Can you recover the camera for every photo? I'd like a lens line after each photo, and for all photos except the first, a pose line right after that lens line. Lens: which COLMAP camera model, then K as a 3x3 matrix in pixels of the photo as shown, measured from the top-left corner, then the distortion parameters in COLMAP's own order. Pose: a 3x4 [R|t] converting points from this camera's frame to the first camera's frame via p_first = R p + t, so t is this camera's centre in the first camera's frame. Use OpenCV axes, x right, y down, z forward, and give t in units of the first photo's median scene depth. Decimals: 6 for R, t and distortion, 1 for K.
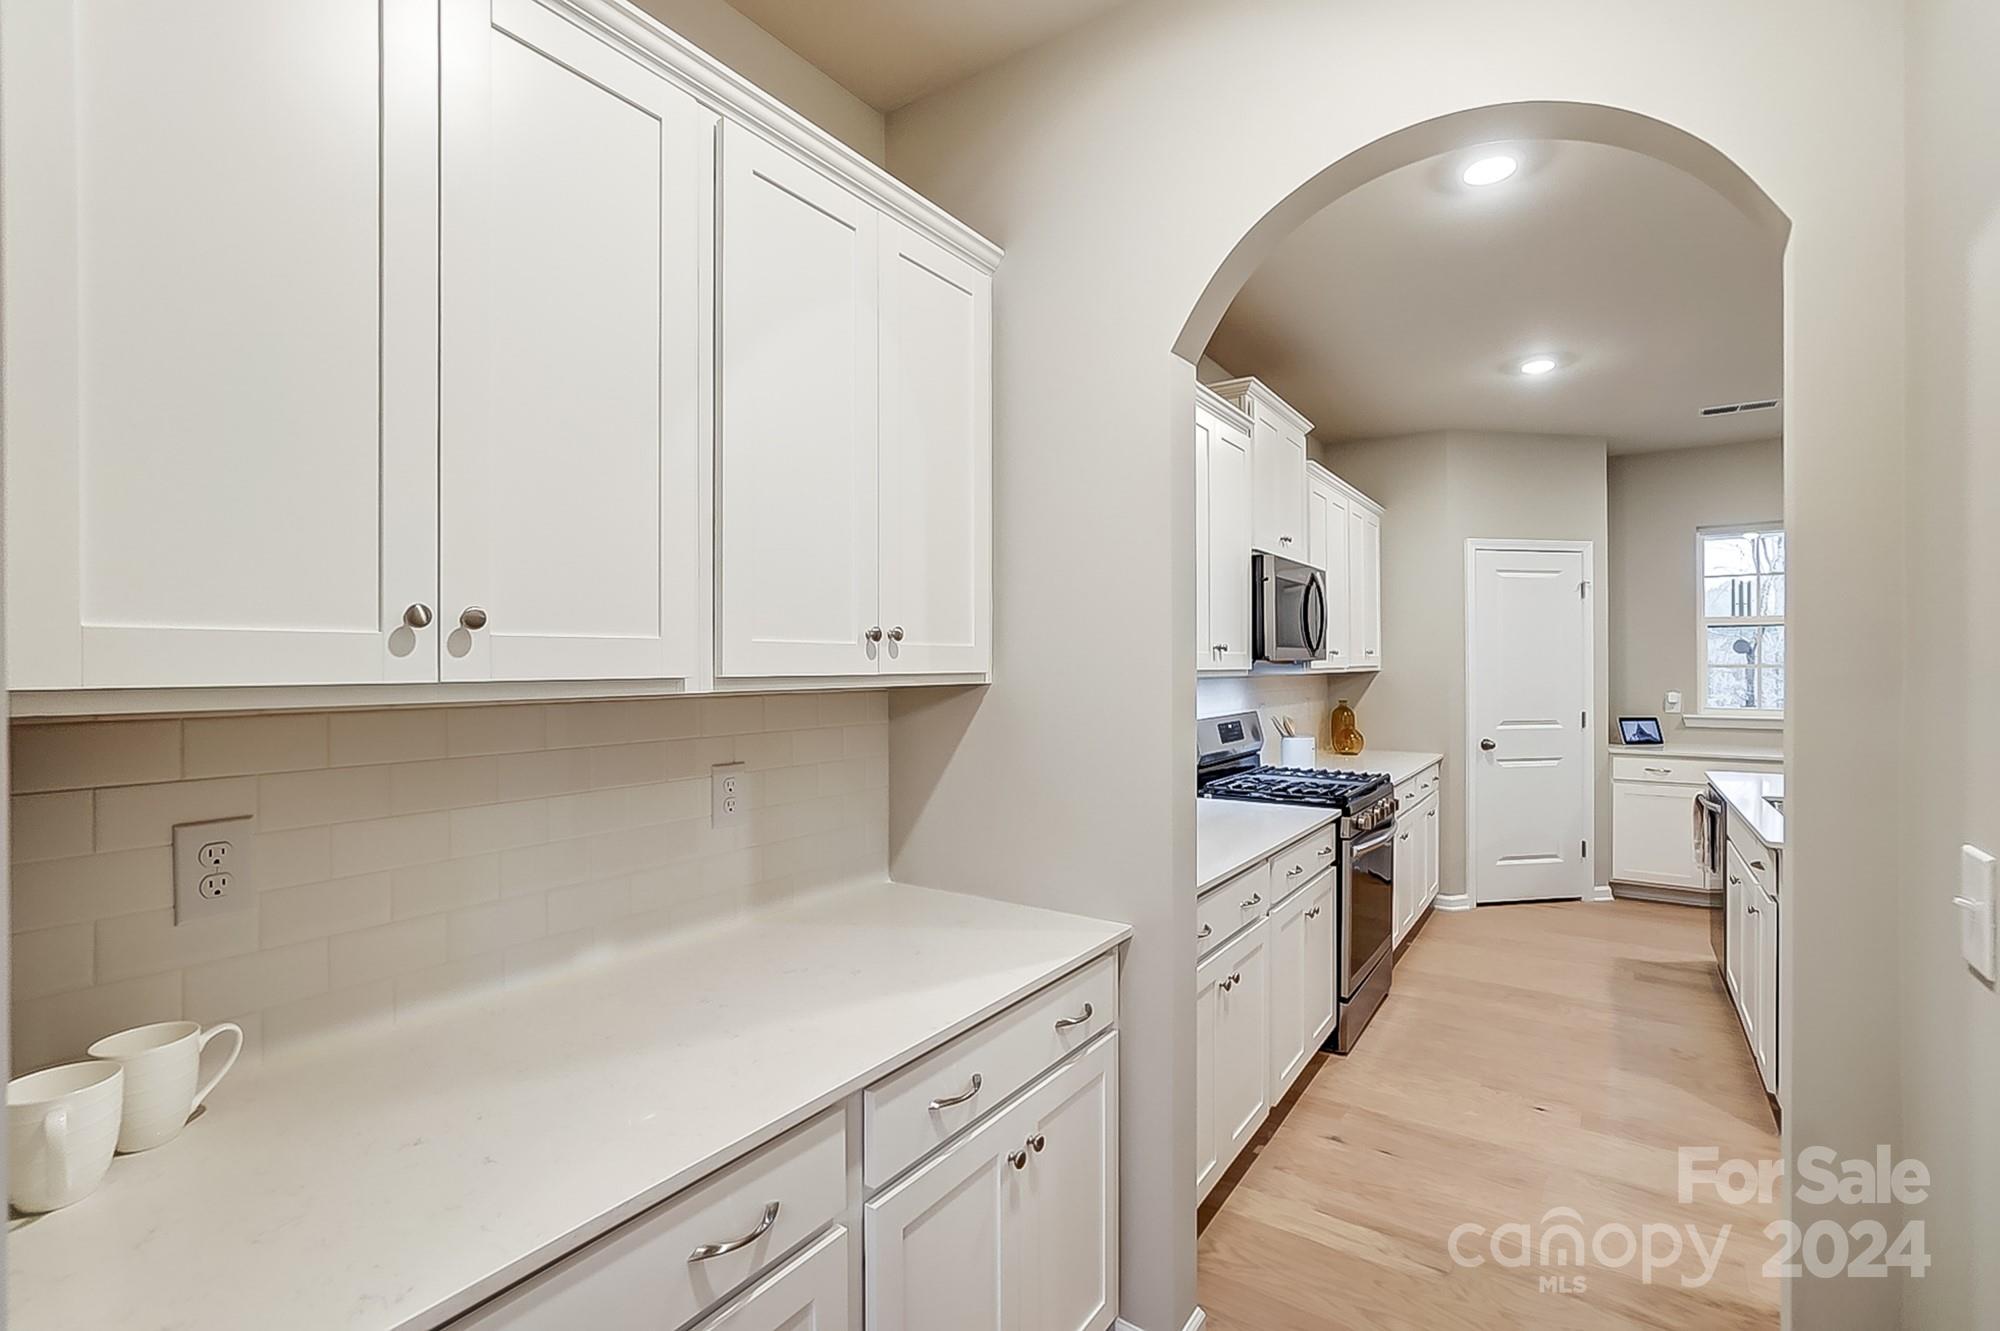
lens RADIAL K [[900.6, 0, 1000.0], [0, 900.6, 665.5], [0, 0, 1]] dist [-0.005869, -0.000381]
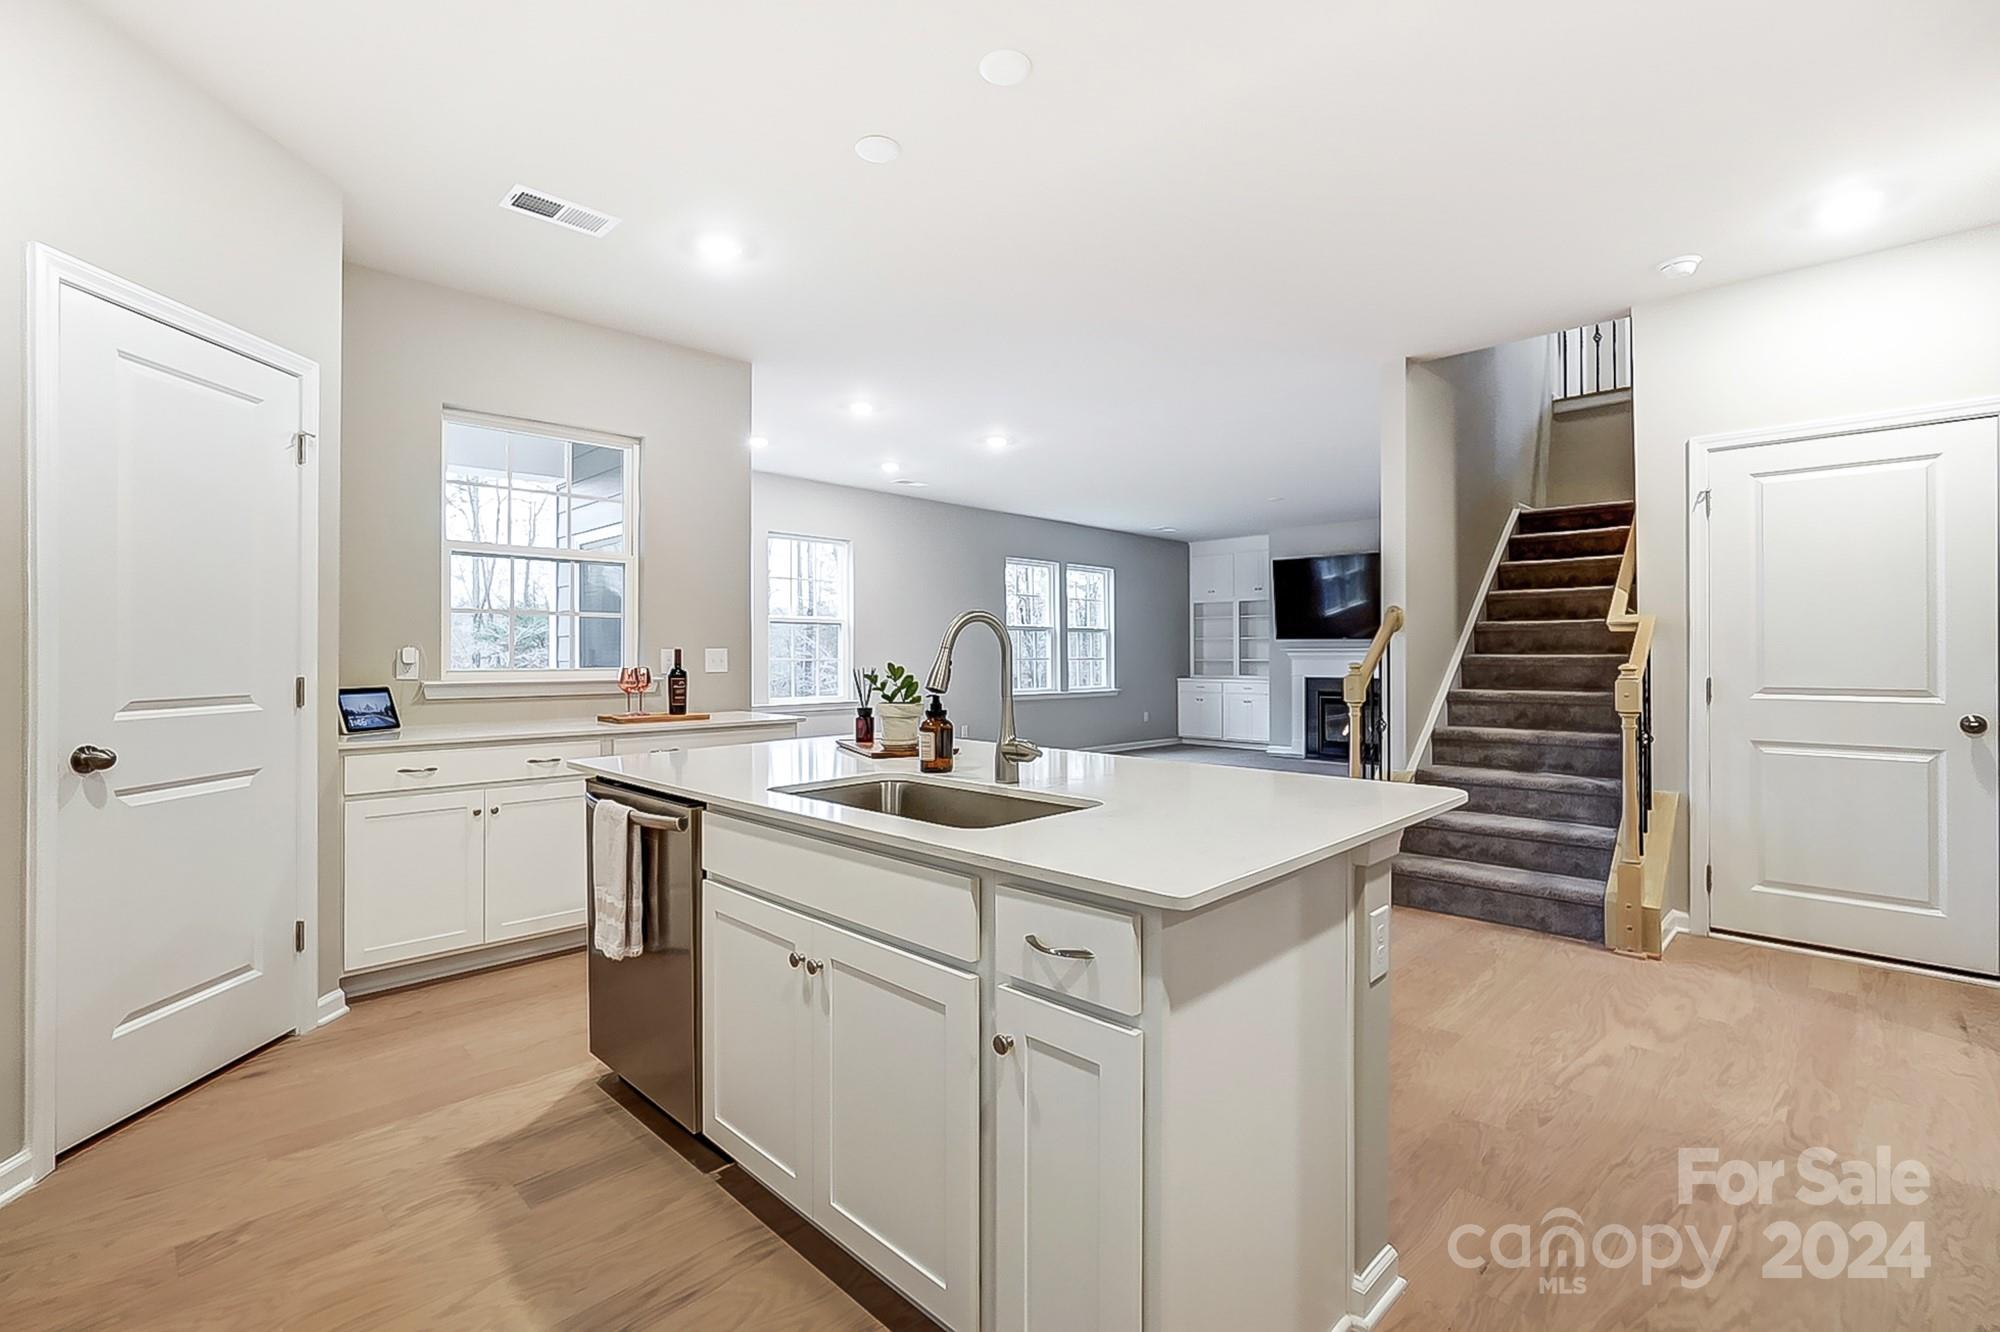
lens RADIAL K [[874.7, 0, 1002.6], [0, 874.7, 650.7], [0, 0, 1]] dist [-0.002442, -0.000374]
pose [[0.168929, 0.009315, 0.985584, 0.213336], [-0.004545, 0.999952, -0.008672, 0.038917], [-0.985618, -0.003014, 0.168963, 0.508576]]
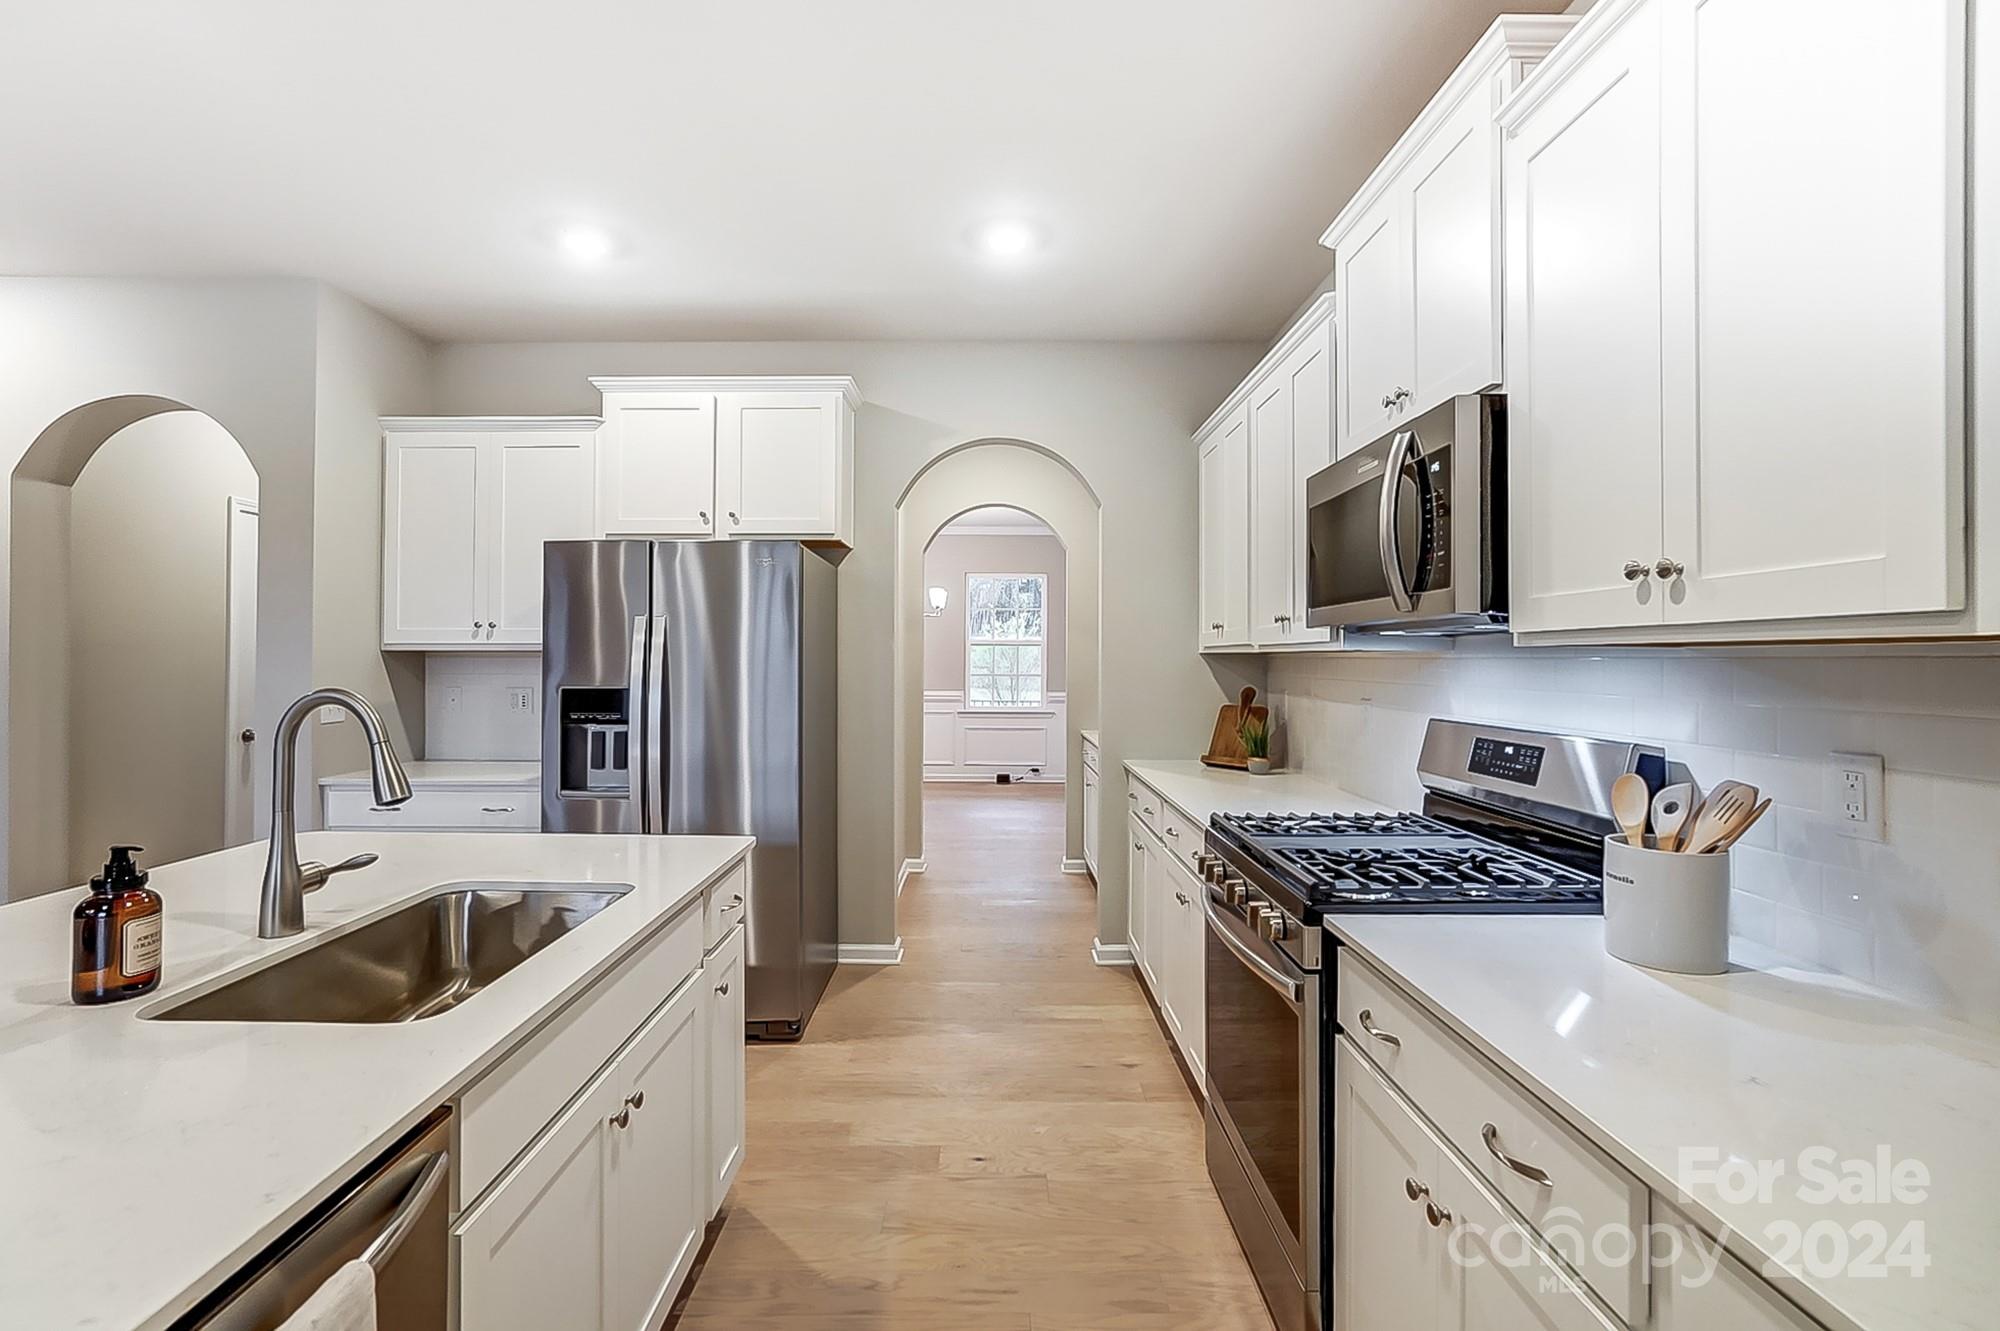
lens RADIAL K [[900.6, 0, 1000.0], [0, 900.6, 665.5], [0, 0, 1]] dist [-0.005869, -0.000381]
pose [[-0.818846, 0.008362, -0.573953, 0.582475], [0.004127, 0.999954, 0.008681, 0.009772], [0.573999, 0.004739, -0.818842, 0.928017]]
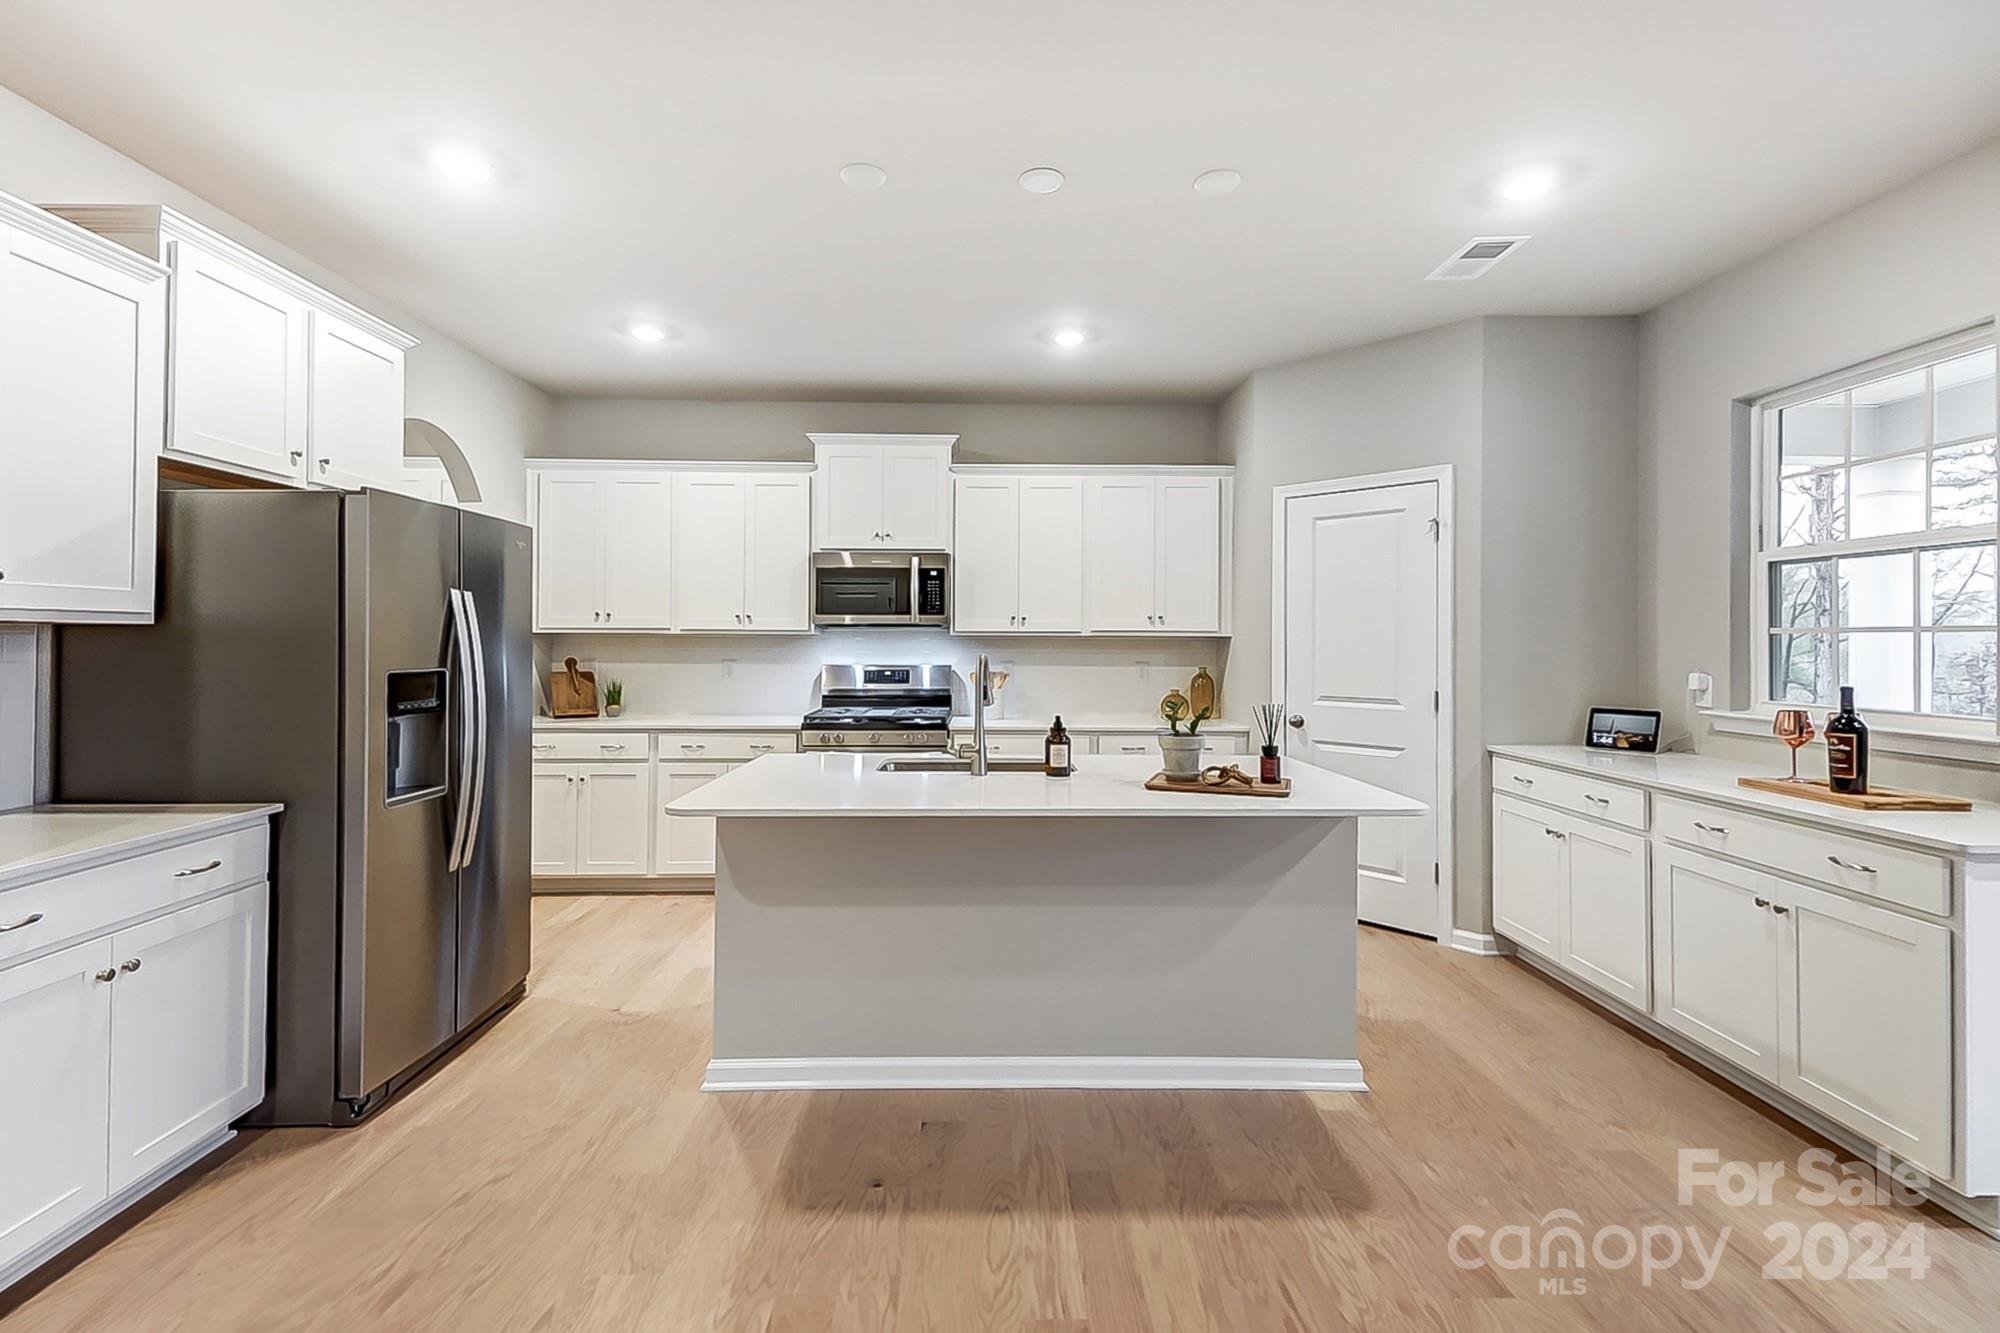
lens RADIAL K [[871.8, 0, 976.3], [0, 871.8, 638.7], [0, 0, 1]] dist [0.023479, -0.000066]
pose [[0.578128, 0.006102, -0.815923, 1.048807], [-0.005196, 0.999979, 0.003797, 0.006573], [0.815930, 0.002045, 0.578148, 0.256525]]
